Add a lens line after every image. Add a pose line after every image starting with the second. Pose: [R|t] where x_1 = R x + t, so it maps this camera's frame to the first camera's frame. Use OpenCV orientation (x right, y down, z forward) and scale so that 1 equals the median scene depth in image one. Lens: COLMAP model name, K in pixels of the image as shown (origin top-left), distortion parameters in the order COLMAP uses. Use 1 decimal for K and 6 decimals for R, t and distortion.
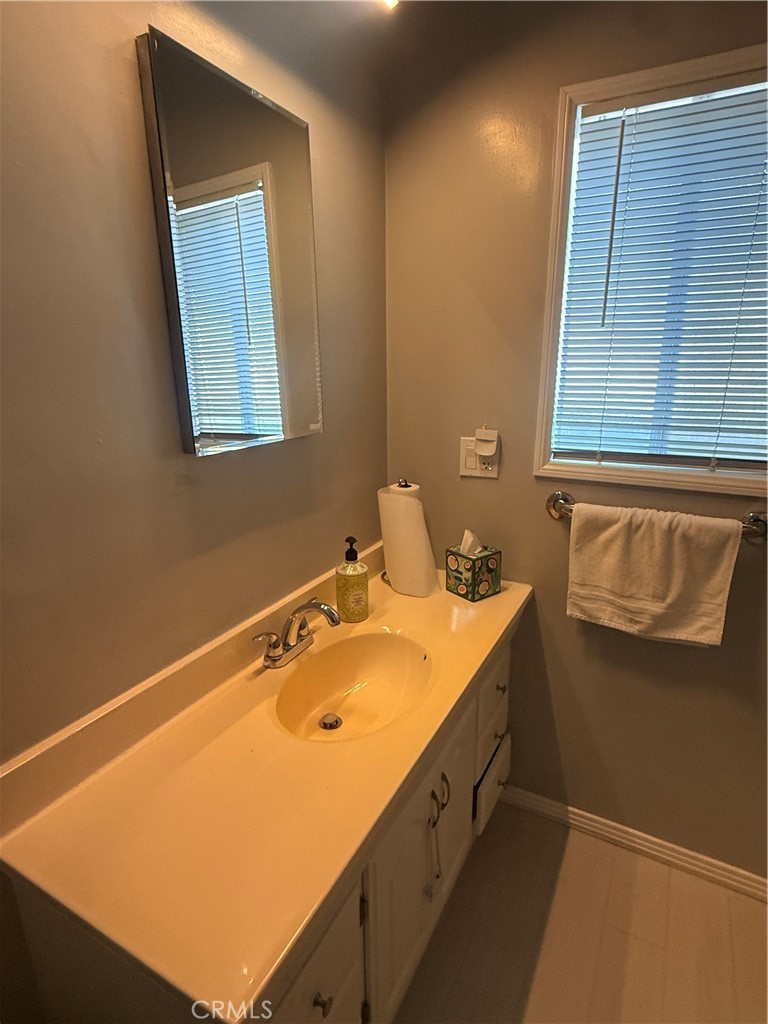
lens RADIAL K [[534.5, 0, 386.1], [0, 534.5, 513.0], [0, 0, 1]] dist [-0.001173, -0.003154]
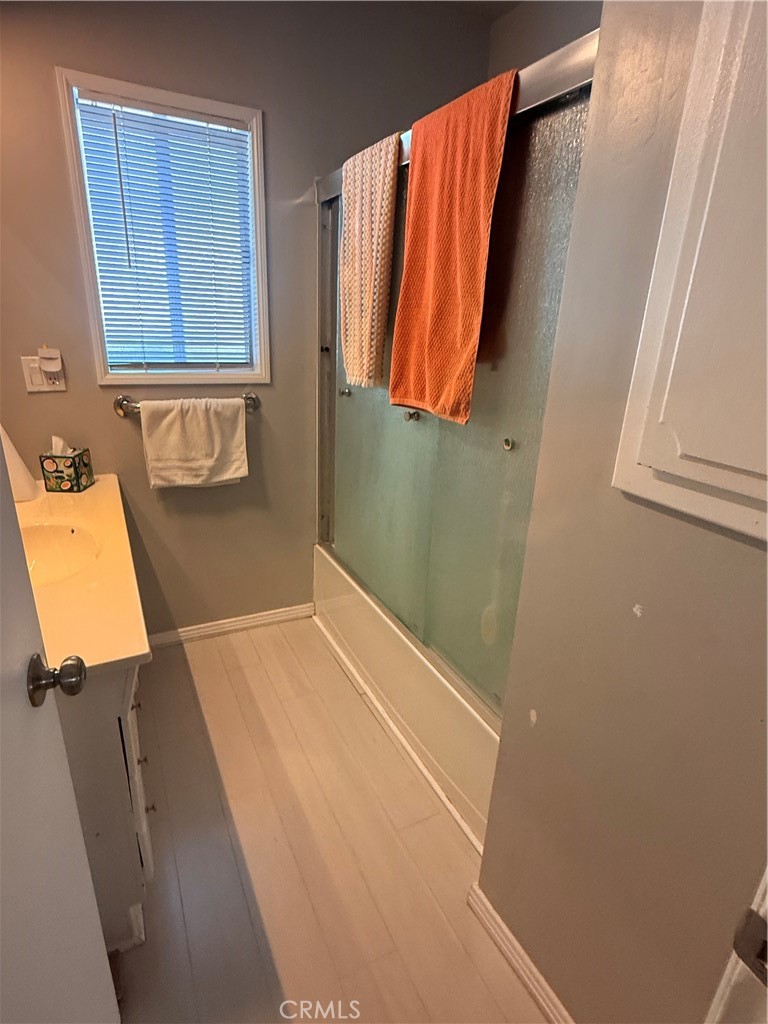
lens RADIAL K [[534.5, 0, 384.0], [0, 534.5, 509.8], [0, 0, 1]] dist [-0.001173, -0.003154]
pose [[0.565525, -0.258218, 0.783265, -0.424081], [0.171755, 0.965773, 0.194376, 0.089131], [-0.806648, 0.024605, 0.590520, -0.296210]]
